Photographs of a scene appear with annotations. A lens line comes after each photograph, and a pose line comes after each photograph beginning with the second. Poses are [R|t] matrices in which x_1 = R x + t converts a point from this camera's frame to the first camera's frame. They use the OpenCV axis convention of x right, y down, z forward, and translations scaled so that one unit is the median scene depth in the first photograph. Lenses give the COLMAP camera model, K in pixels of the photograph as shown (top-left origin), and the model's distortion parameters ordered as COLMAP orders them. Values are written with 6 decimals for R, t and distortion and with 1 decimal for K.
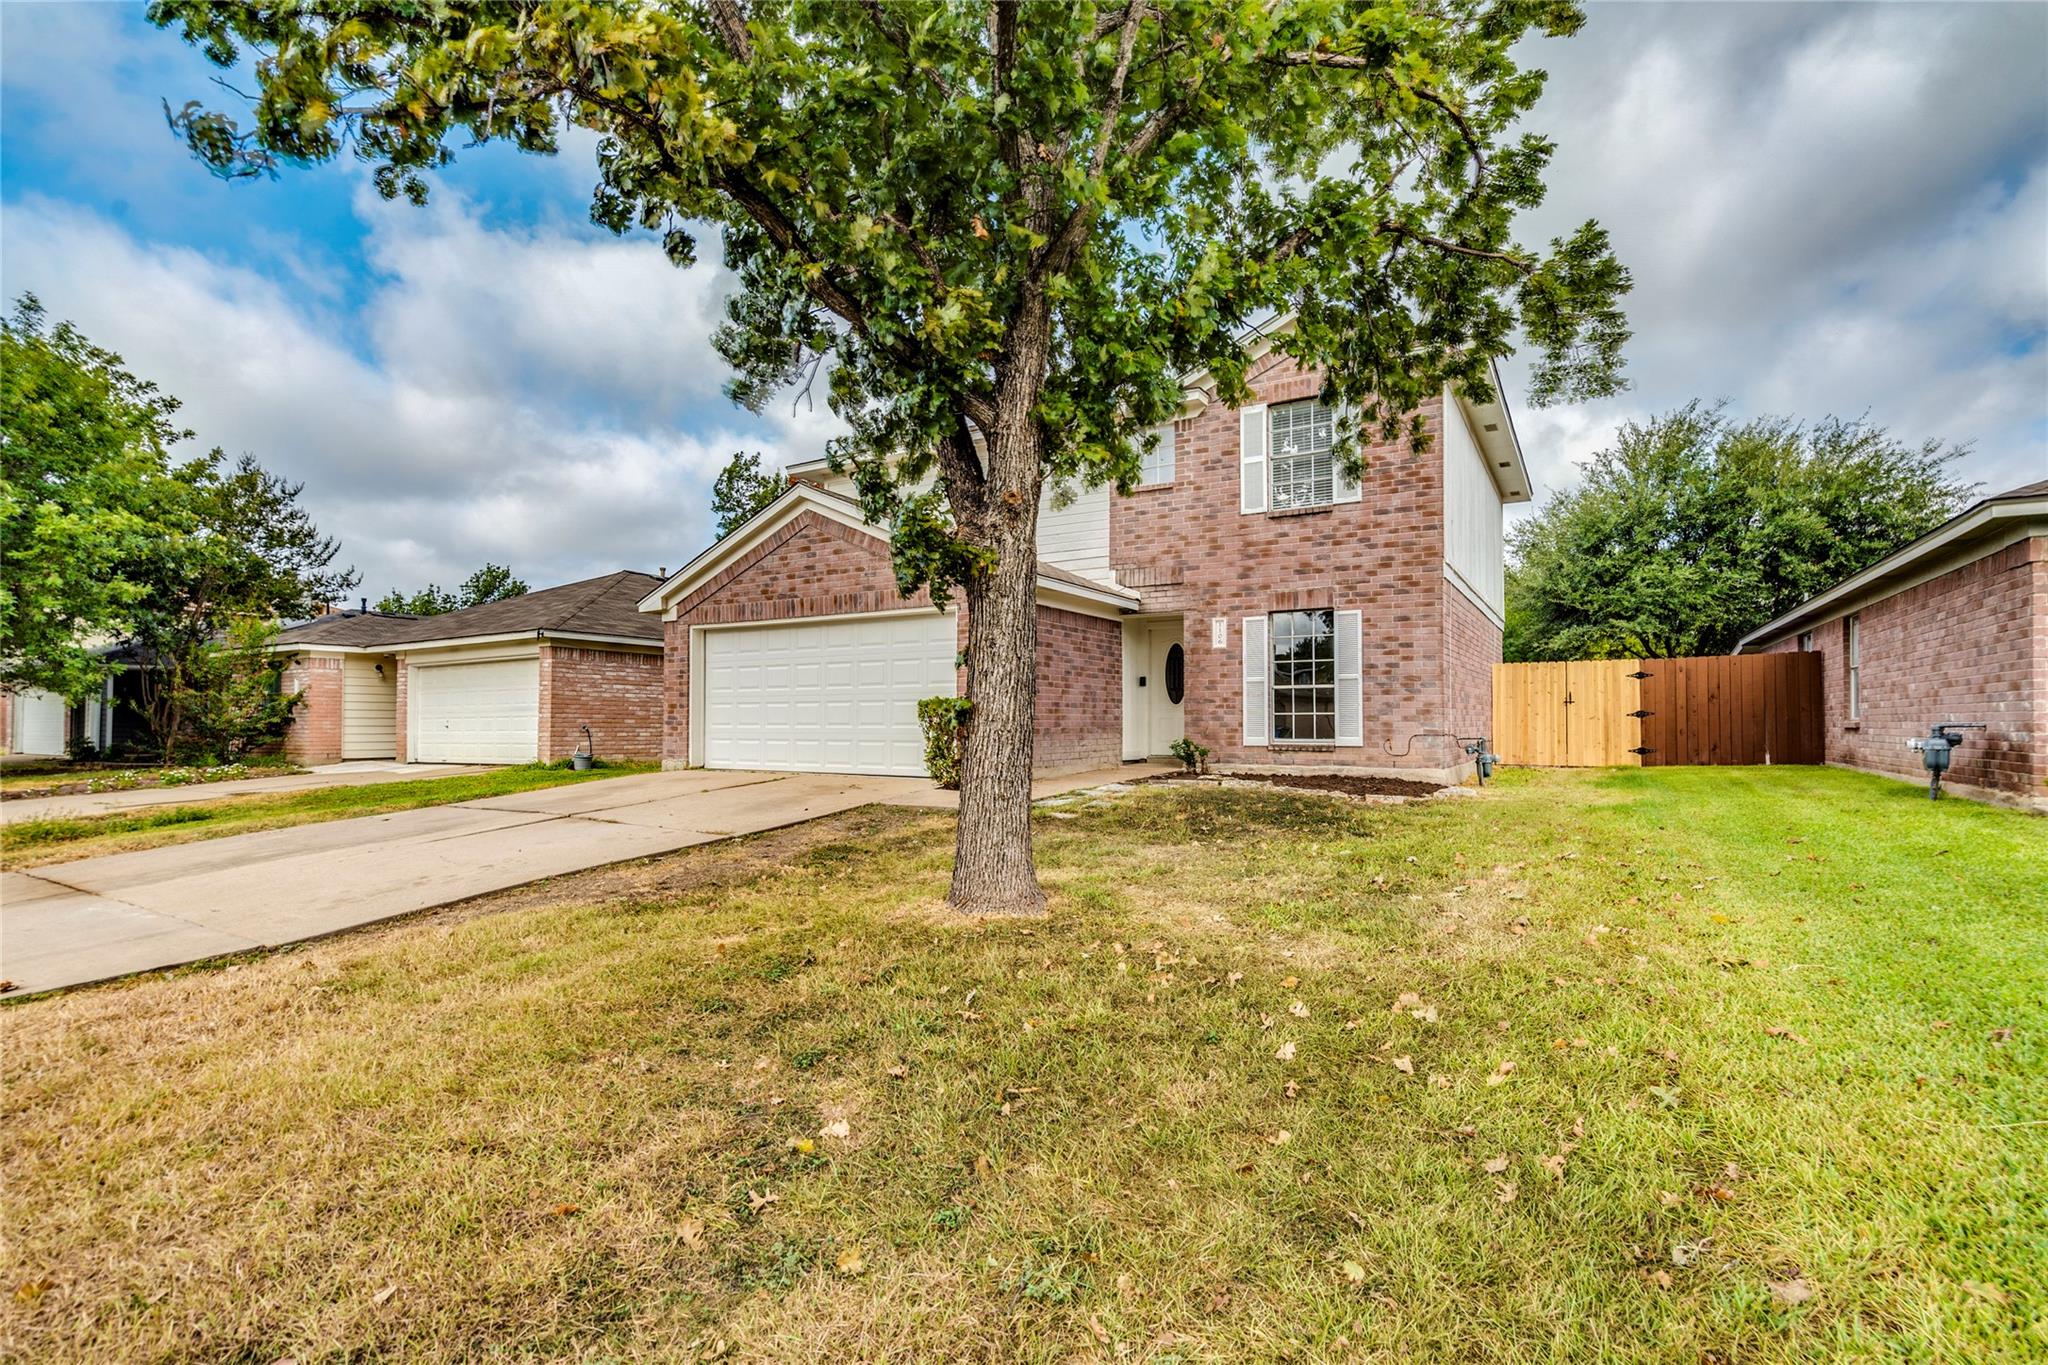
lens RADIAL K [[963.6, 0, 1007.1], [0, 963.6, 686.5], [0, 0, 1]] dist [-0.001851, 0.000265]
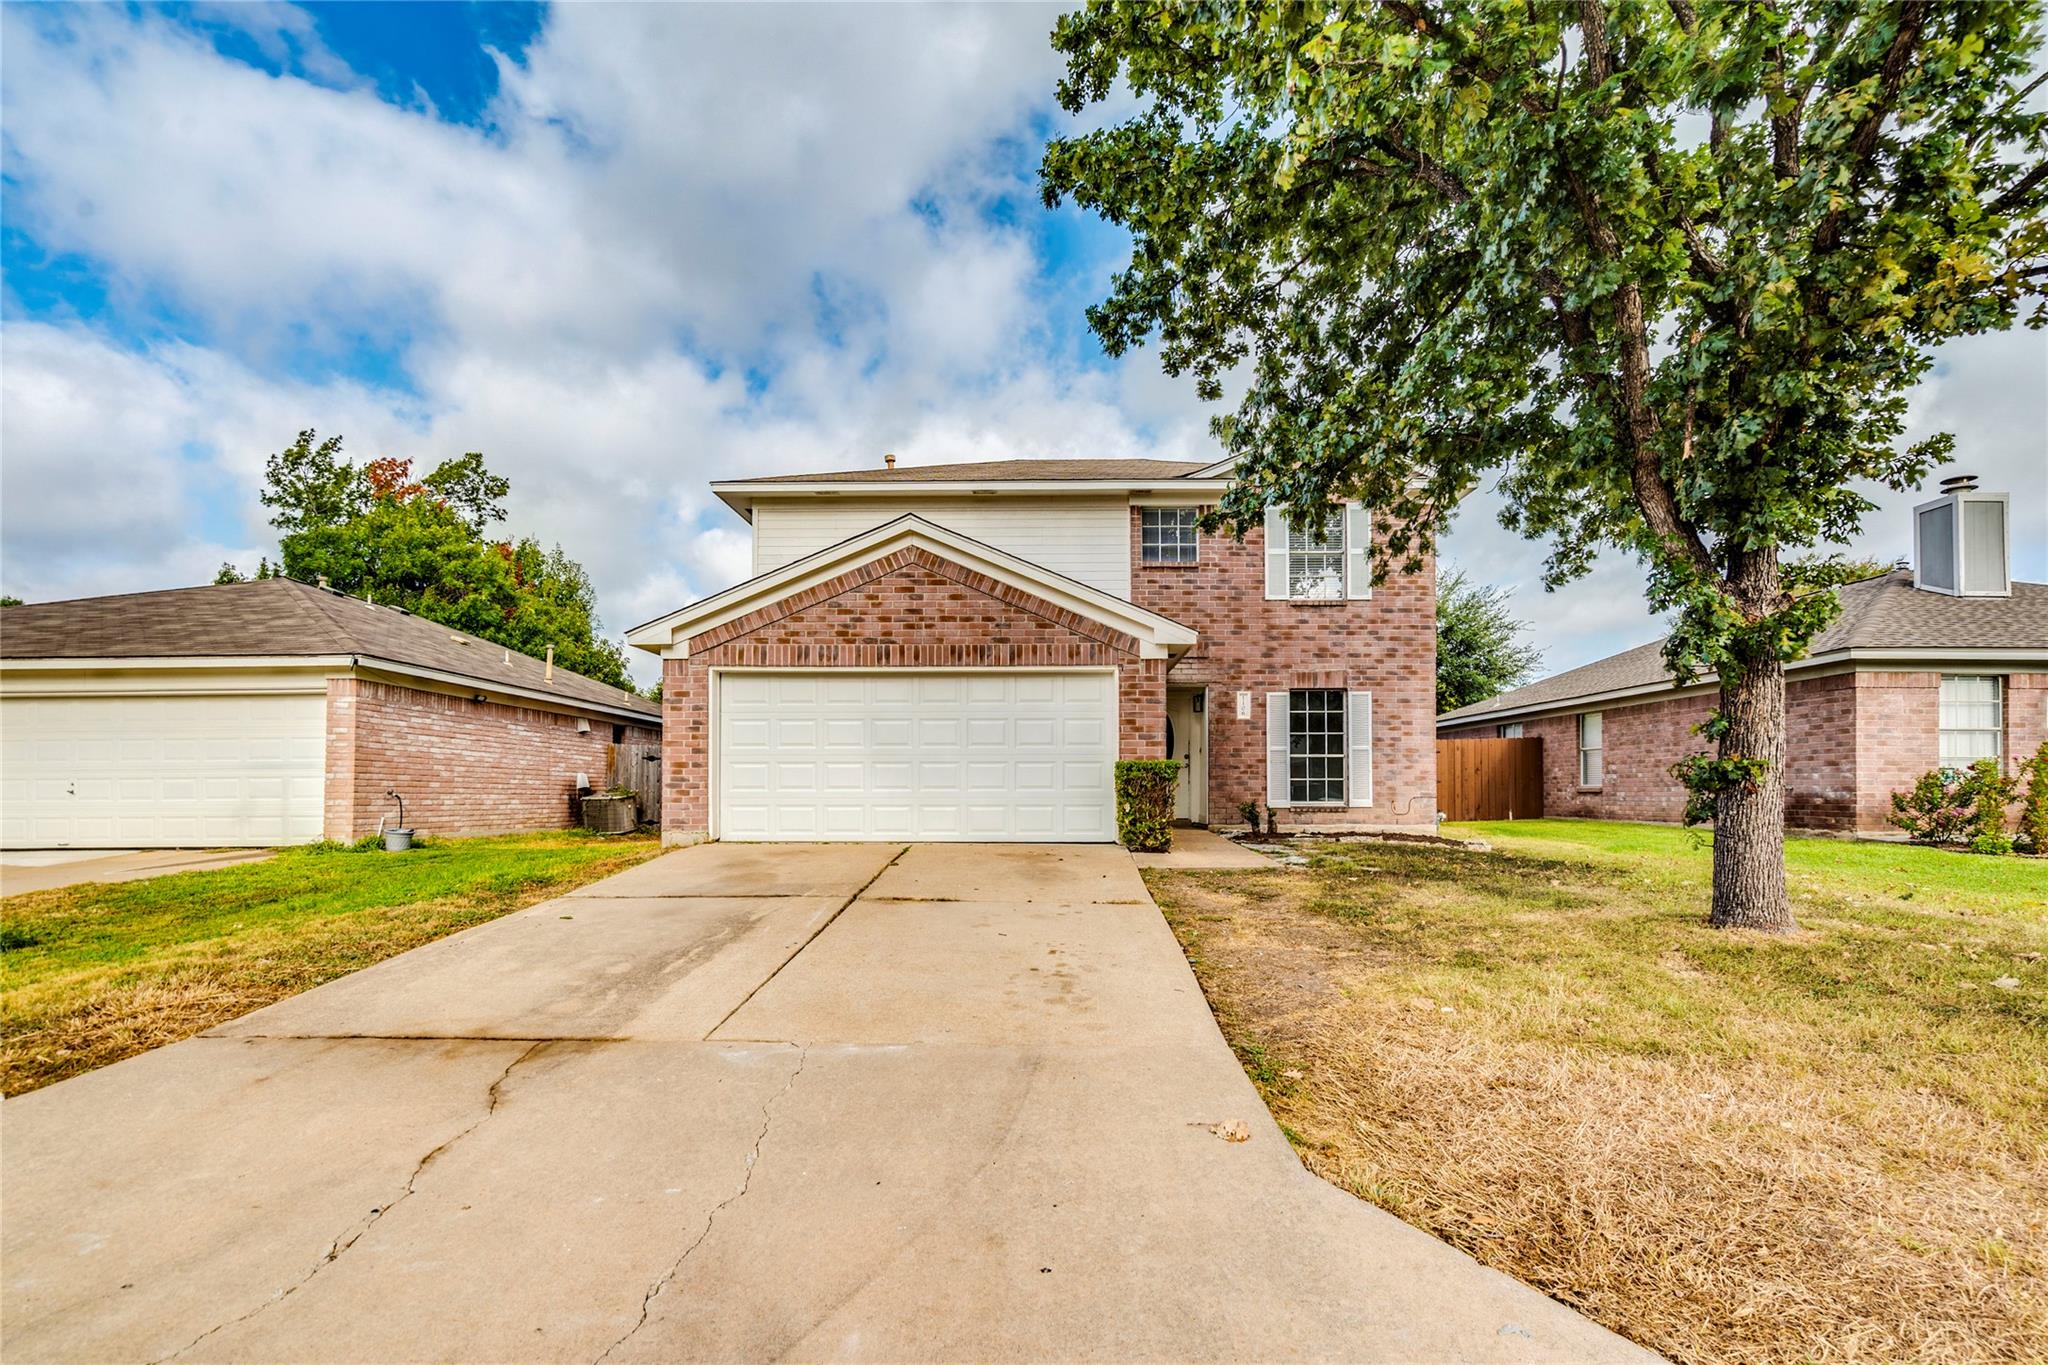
lens RADIAL K [[980.6, 0, 1065.3], [0, 980.6, 764.0], [0, 0, 1]] dist [-0.007583, -0.000232]
pose [[0.861452, 0.014943, 0.507619, -0.543940], [-0.019336, 0.999807, 0.003383, 0.011830], [-0.507471, -0.012729, 0.861575, 0.147605]]
